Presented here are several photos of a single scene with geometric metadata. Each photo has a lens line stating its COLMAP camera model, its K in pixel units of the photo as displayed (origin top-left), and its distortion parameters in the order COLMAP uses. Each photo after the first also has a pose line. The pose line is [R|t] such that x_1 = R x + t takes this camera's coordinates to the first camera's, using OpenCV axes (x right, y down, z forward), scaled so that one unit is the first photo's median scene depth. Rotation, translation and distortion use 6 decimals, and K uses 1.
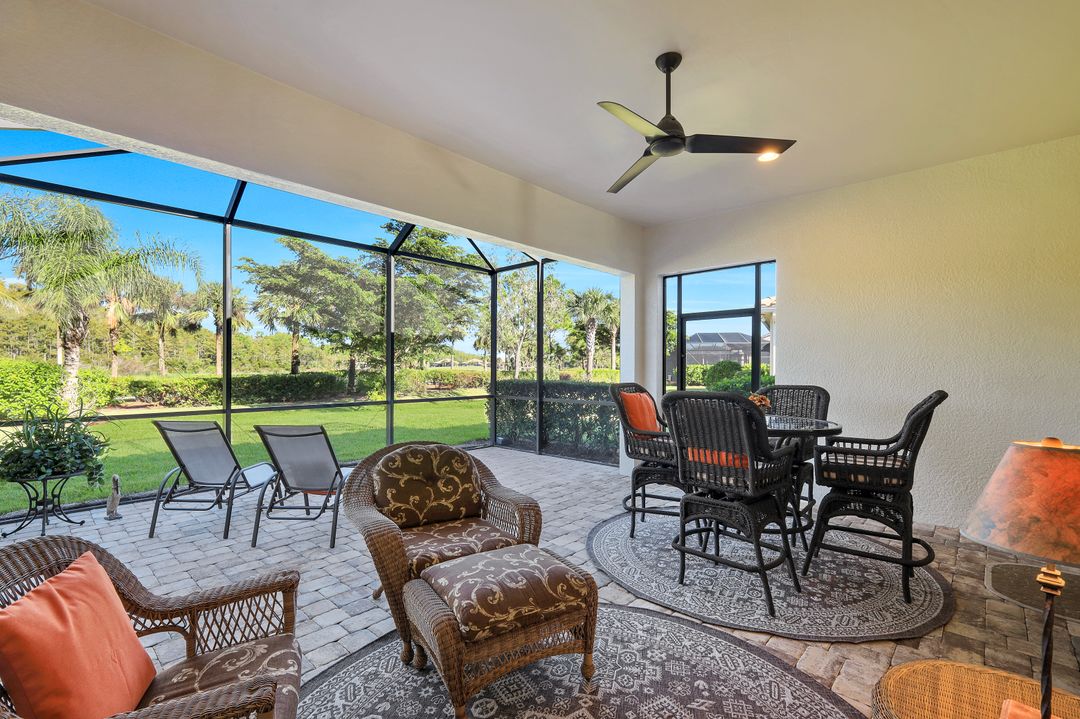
lens RADIAL K [[477.8, 0, 543.3], [0, 477.8, 367.9], [0, 0, 1]] dist [0.004466, -0.000405]
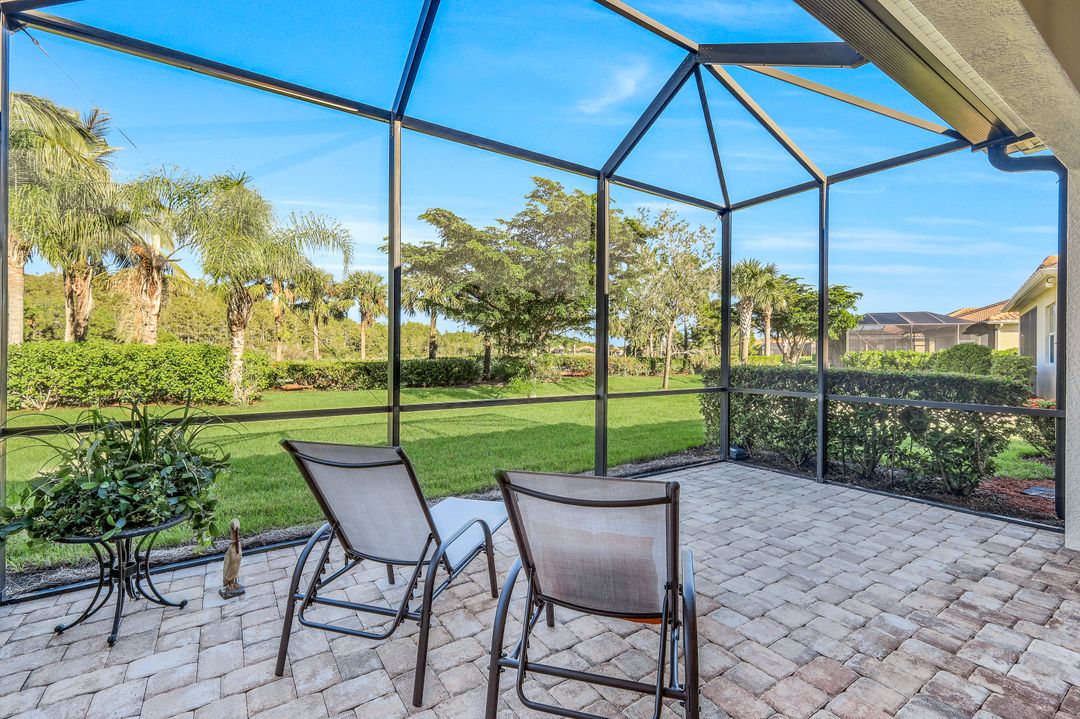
lens RADIAL K [[477.8, 0, 548.3], [0, 477.8, 354.8], [0, 0, 1]] dist [0.004466, -0.000405]
pose [[0.975460, 0.003488, -0.220148, -0.113192], [-0.003636, 0.999993, -0.000266, 0.005887], [0.220146, 0.001060, 0.975466, 0.148757]]
